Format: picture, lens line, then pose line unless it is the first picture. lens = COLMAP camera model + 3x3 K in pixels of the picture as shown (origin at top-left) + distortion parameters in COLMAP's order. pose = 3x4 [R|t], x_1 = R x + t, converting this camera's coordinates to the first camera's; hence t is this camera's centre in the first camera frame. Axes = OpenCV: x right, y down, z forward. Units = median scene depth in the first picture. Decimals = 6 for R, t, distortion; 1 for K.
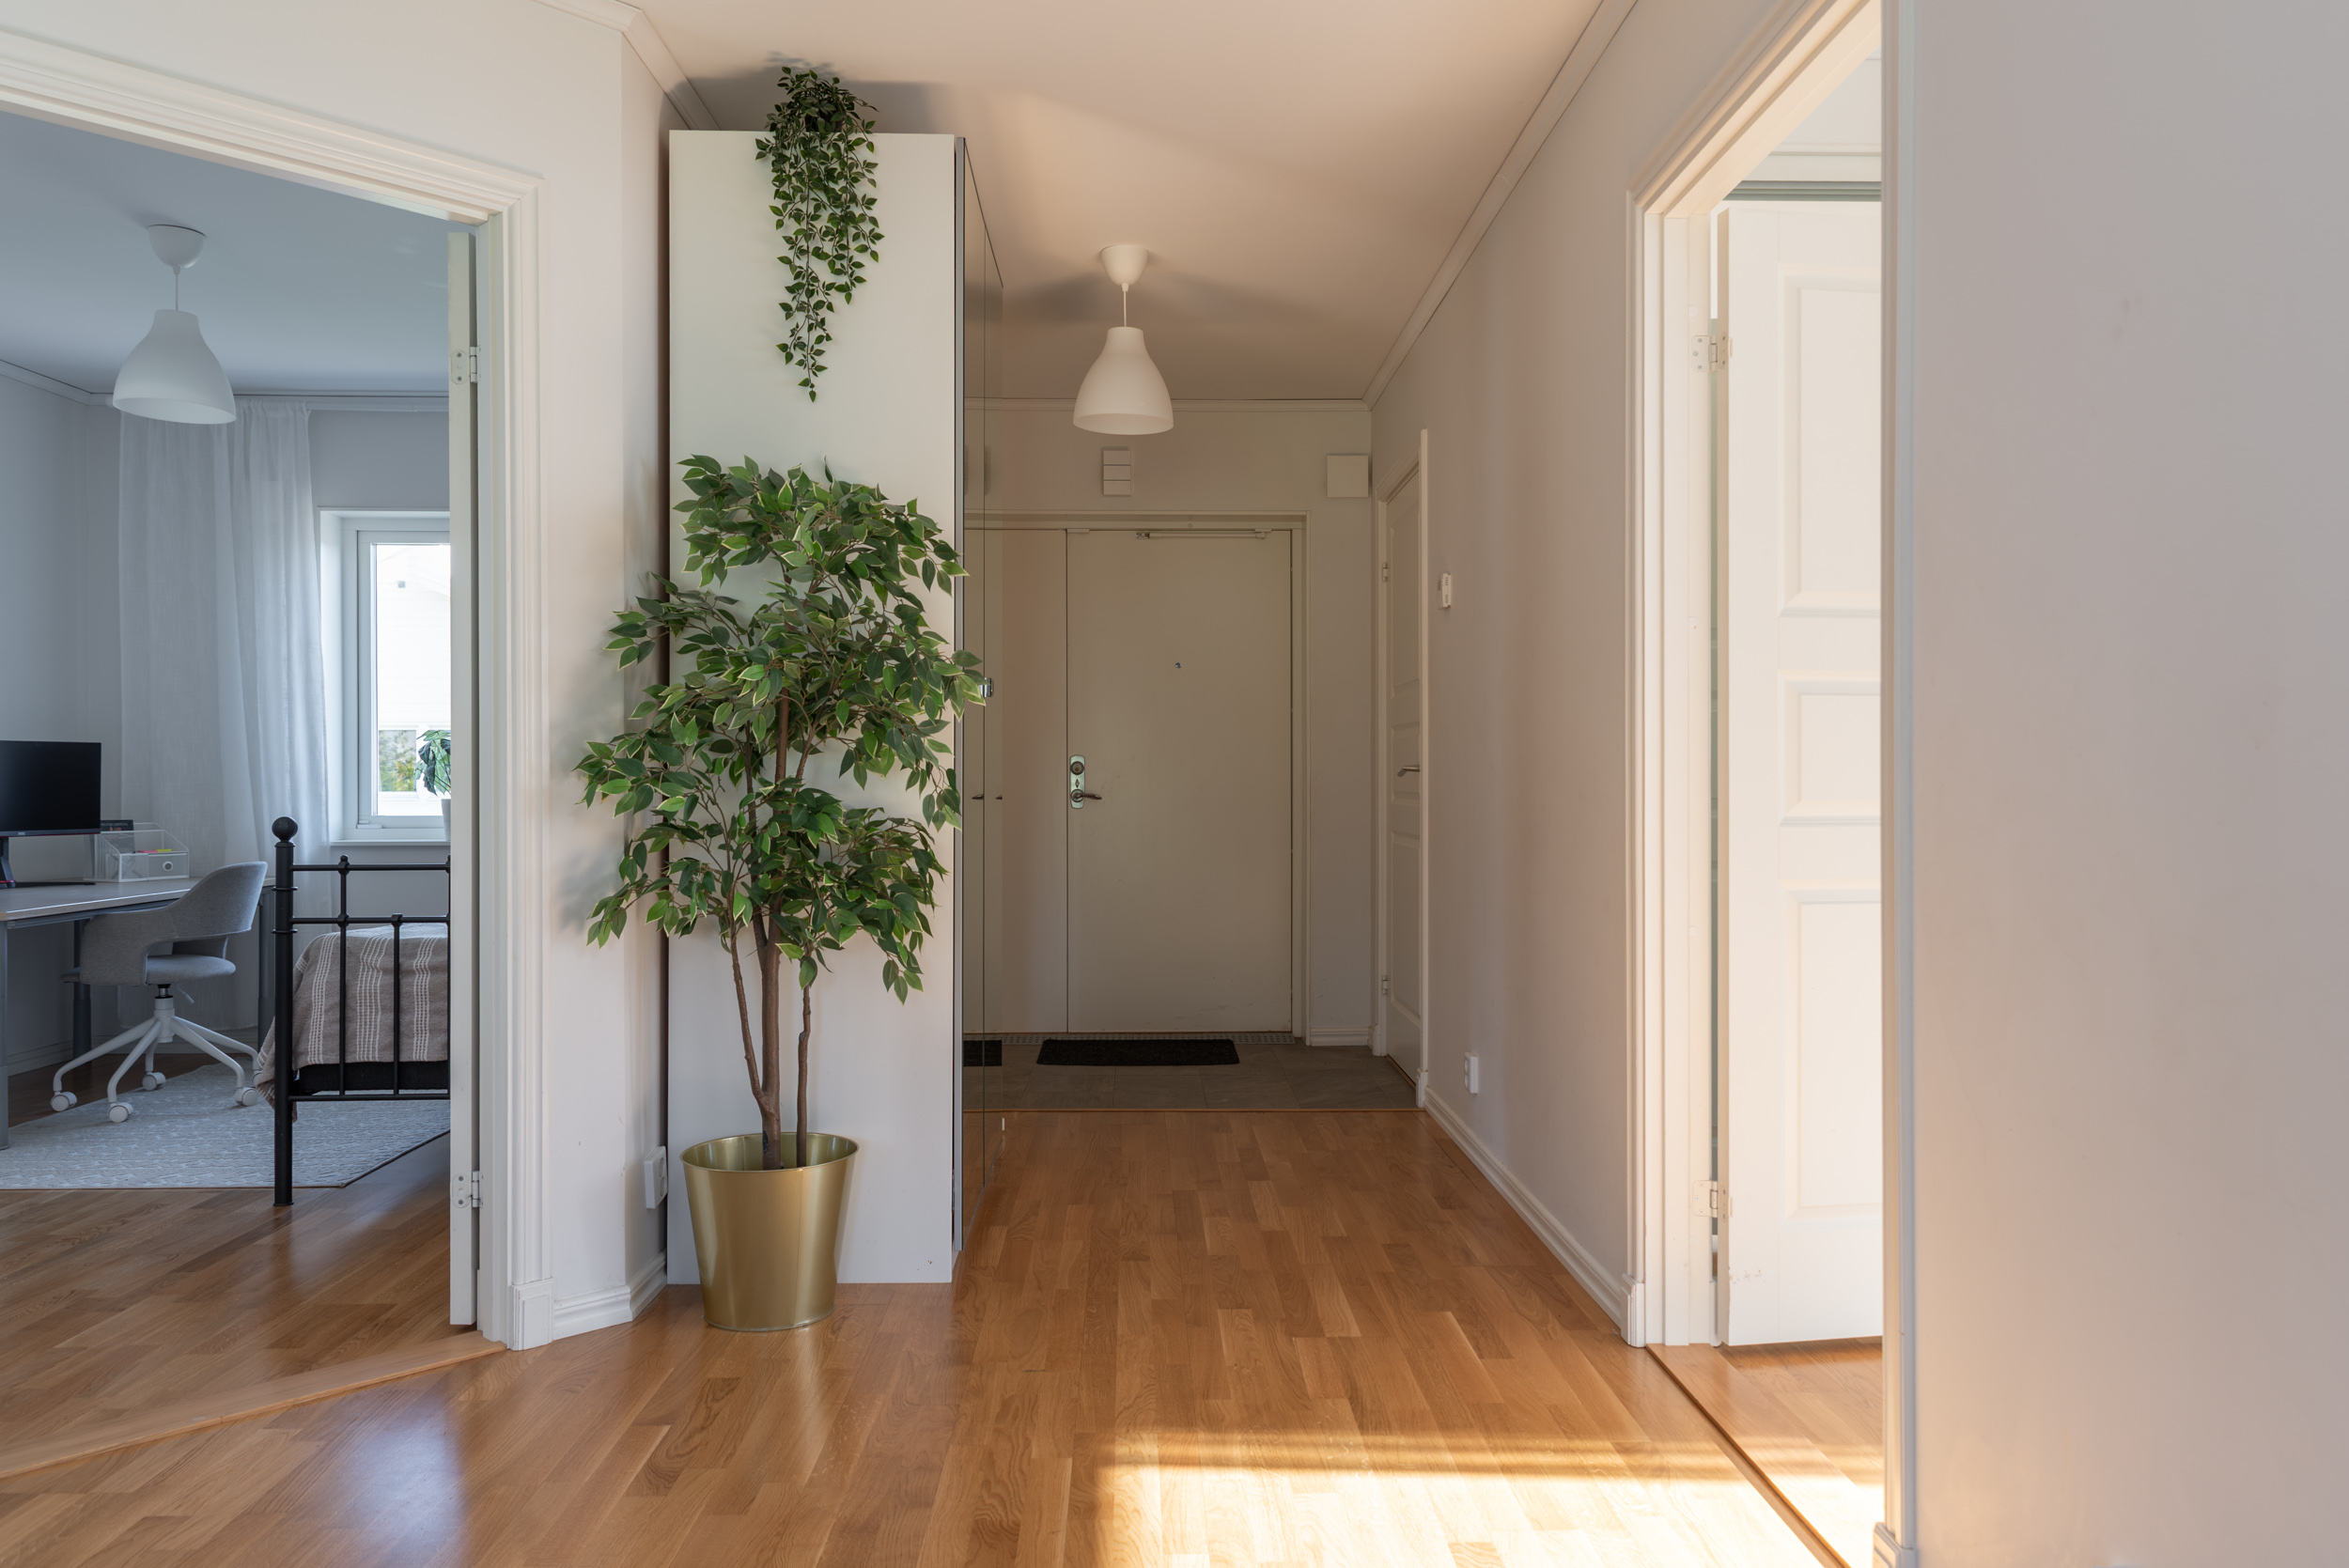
lens RADIAL K [[1601.6, 0, 1195.3], [0, 1601.6, 778.2], [0, 0, 1]] dist [0.018166, -0.003652]
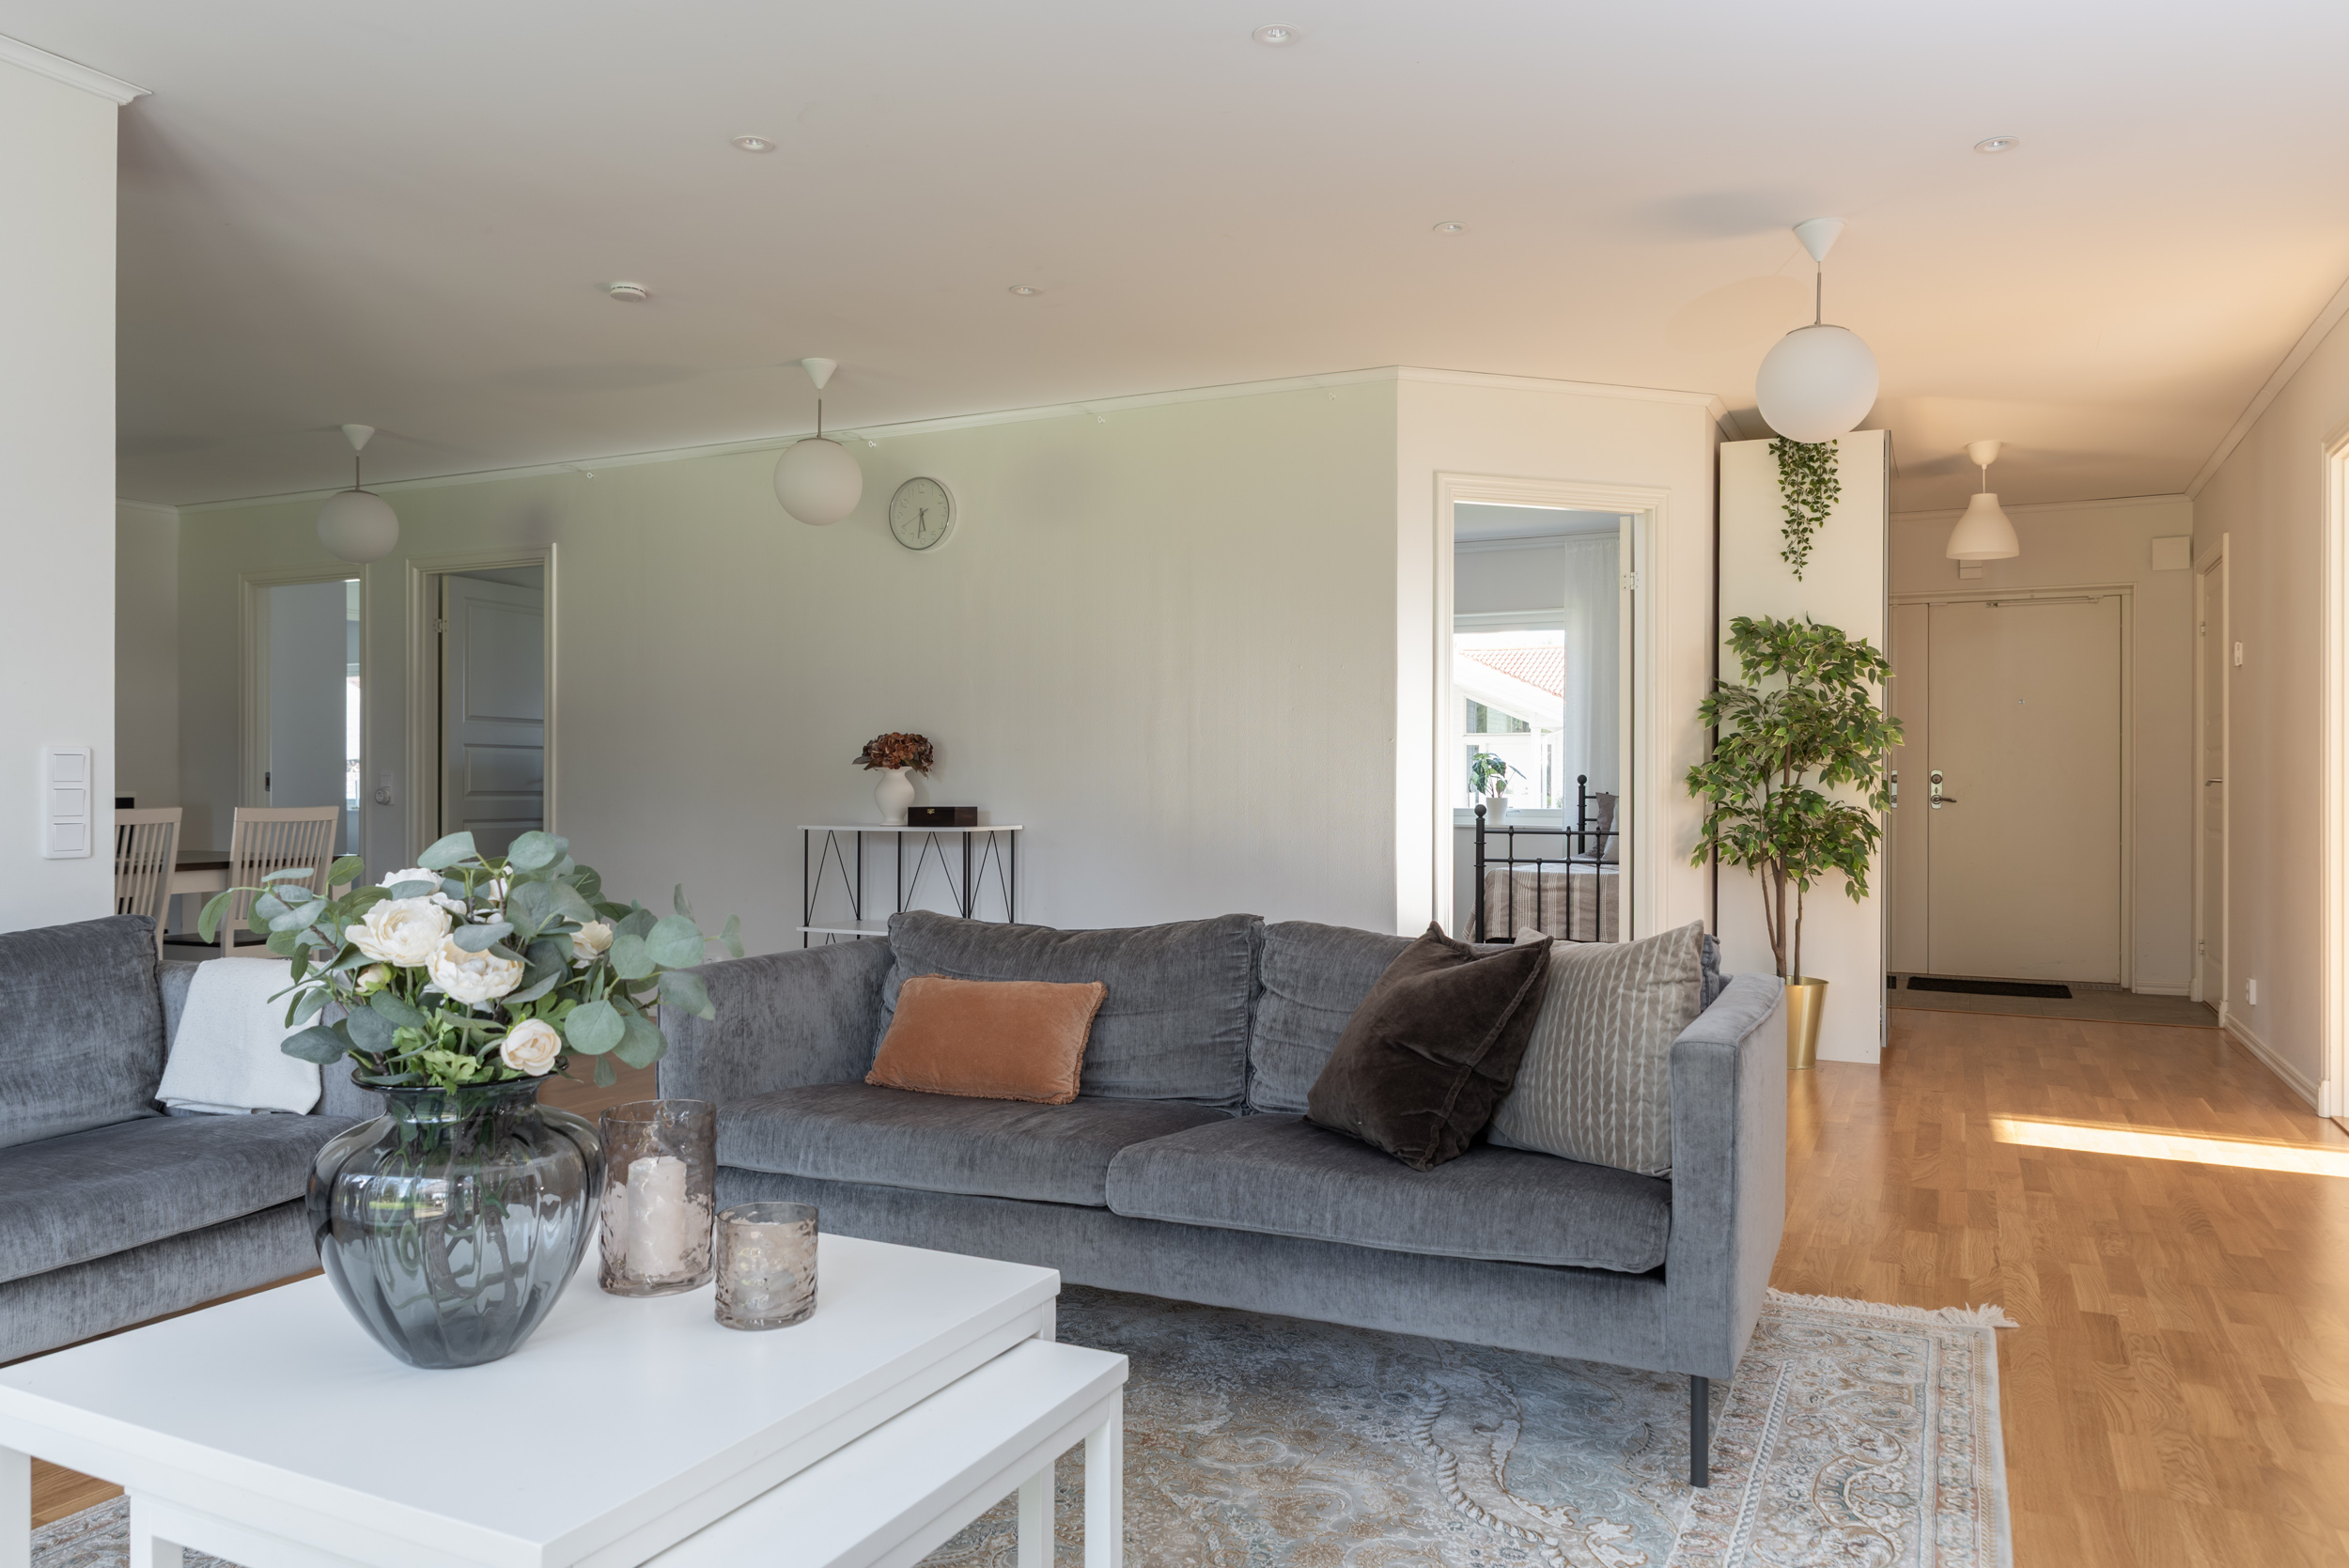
lens RADIAL K [[1601.6, 0, 1195.3], [0, 1601.6, 778.2], [0, 0, 1]] dist [0.018166, -0.003652]
pose [[0.885427, 0.002702, -0.464771, 0.006051], [-0.005314, 0.999977, -0.004309, 0.004134], [0.464748, 0.006285, 0.885421, -0.970511]]
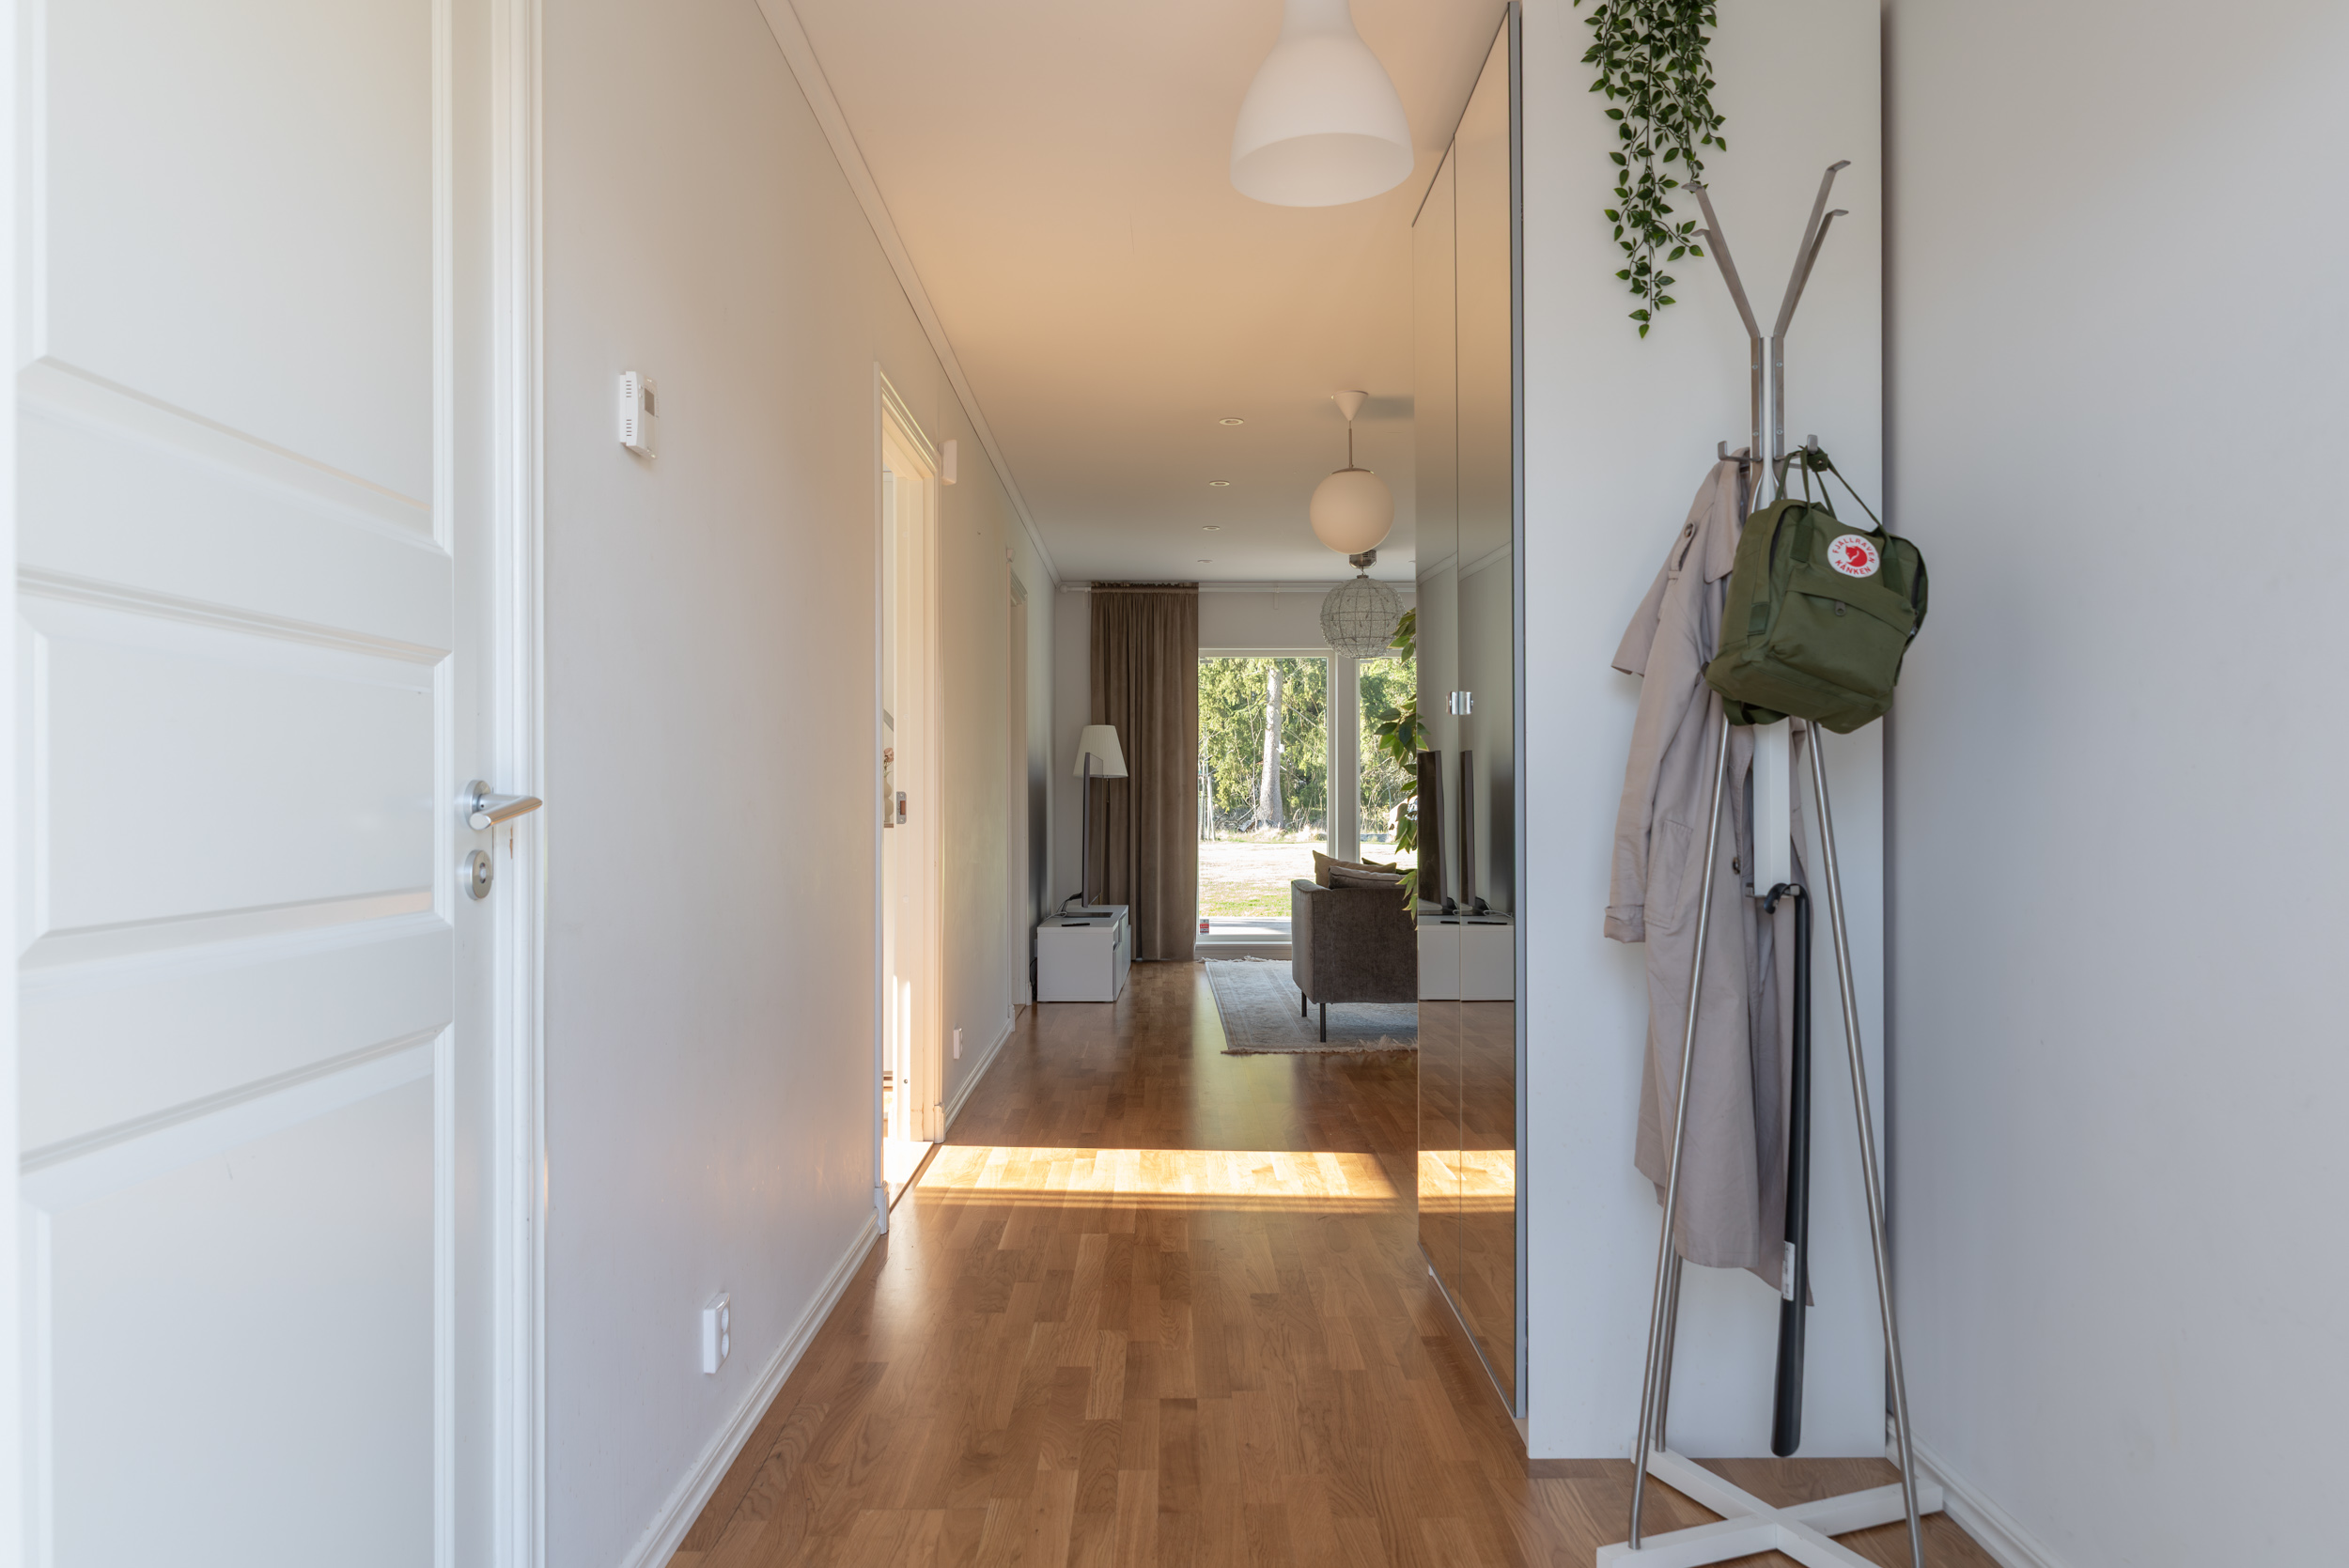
lens RADIAL K [[1601.6, 0, 1195.3], [0, 1601.6, 778.2], [0, 0, 1]] dist [0.018166, -0.003652]
pose [[-0.999736, 0.005016, 0.022405, -0.019777], [0.004898, 0.999974, -0.005314, -0.018338], [-0.022431, -0.005203, -0.999735, 2.148967]]
